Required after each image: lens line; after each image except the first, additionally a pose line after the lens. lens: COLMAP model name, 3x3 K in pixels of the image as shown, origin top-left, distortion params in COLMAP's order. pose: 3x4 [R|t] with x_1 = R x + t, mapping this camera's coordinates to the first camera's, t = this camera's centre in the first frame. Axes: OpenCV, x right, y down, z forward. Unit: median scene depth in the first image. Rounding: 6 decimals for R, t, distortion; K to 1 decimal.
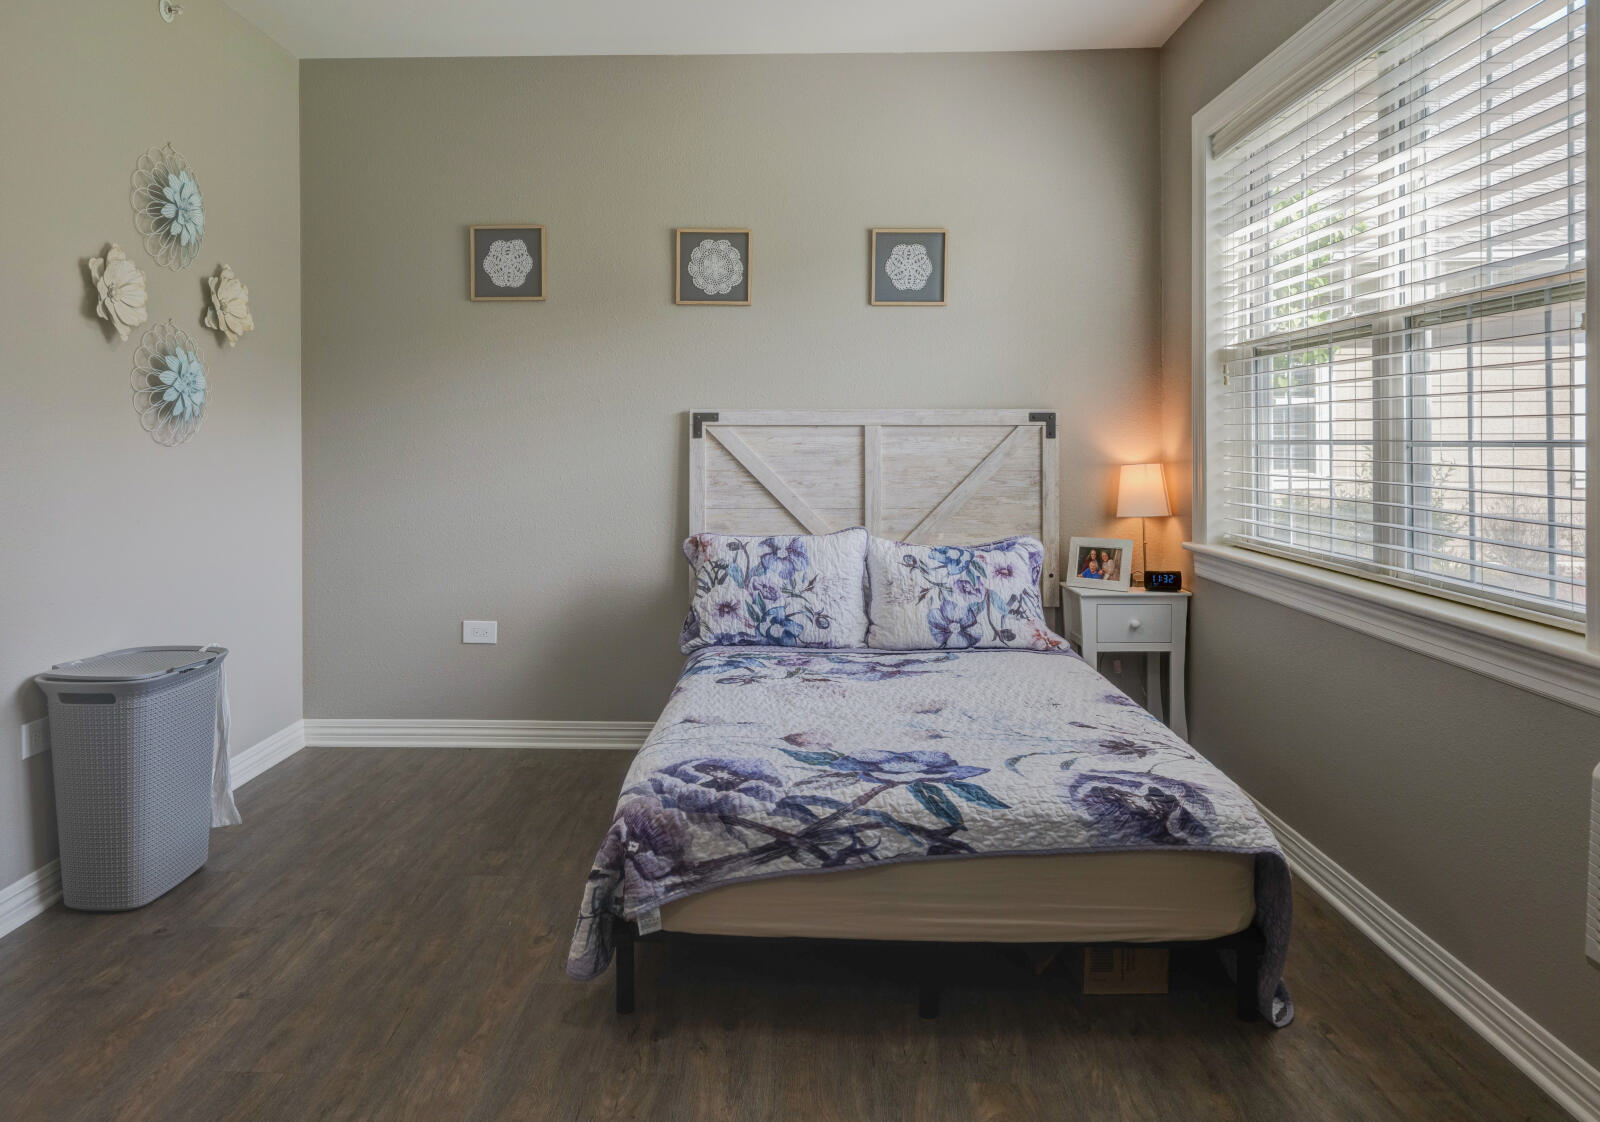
lens RADIAL K [[1073.7, 0, 796.7], [0, 1073.7, 443.0], [0, 0, 1]] dist [-0.001295, -0.000036]
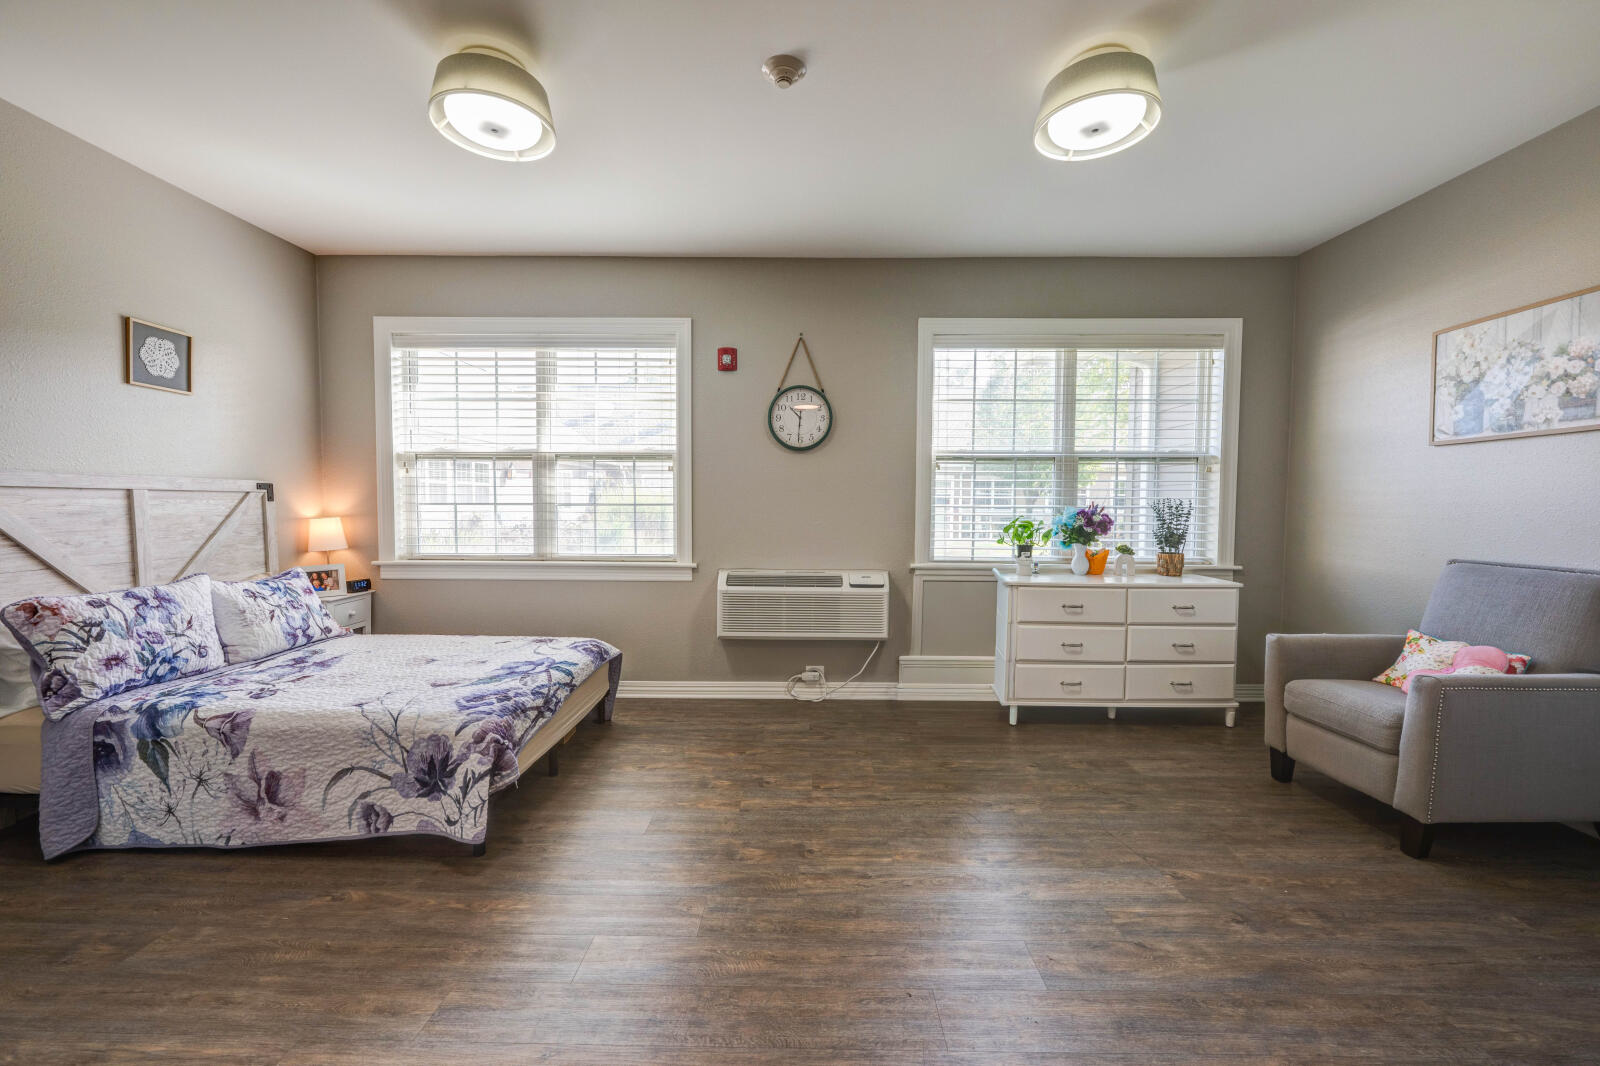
lens RADIAL K [[626.8, 0, 800.0], [0, 626.8, 533.0], [0, 0, 1]] dist [0.000400, 0.000034]
pose [[-0.017478, -0.046080, 0.998785, -0.680857], [-0.000487, 0.998938, 0.046078, -0.001085], [-0.999847, 0.000319, -0.017482, 0.330136]]
